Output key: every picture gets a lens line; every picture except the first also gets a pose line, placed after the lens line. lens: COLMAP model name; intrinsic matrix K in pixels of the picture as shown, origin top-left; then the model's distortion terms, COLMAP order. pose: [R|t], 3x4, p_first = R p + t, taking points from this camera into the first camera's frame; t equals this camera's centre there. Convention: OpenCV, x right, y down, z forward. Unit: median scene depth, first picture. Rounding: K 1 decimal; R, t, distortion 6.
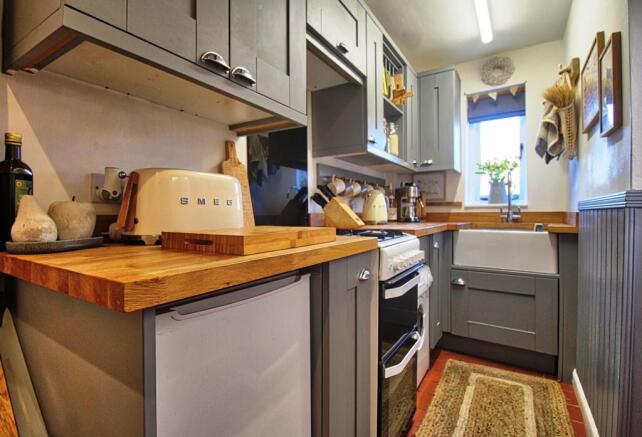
lens RADIAL K [[313.3, 0, 320.5], [0, 313.3, 217.4], [0, 0, 1]] dist [0.000331, -0.002014]
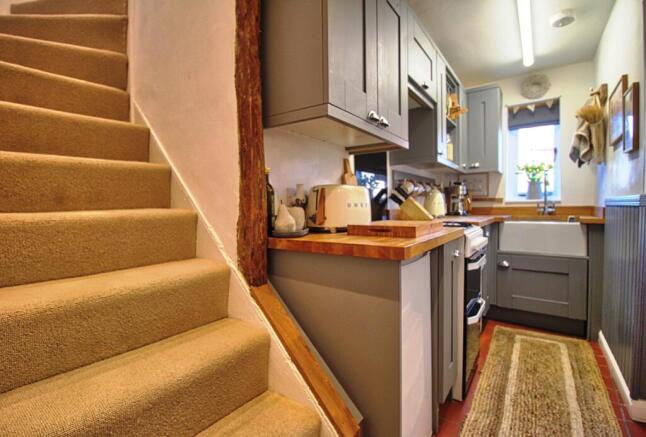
lens RADIAL K [[317.4, 0, 323.8], [0, 317.4, 217.6], [0, 0, 1]] dist [0.001671, -0.001529]
pose [[0.999536, -0.008251, -0.029329, -0.276912], [0.008983, 0.999649, 0.024906, -0.016204], [0.029113, -0.025158, 0.999259, -0.318239]]
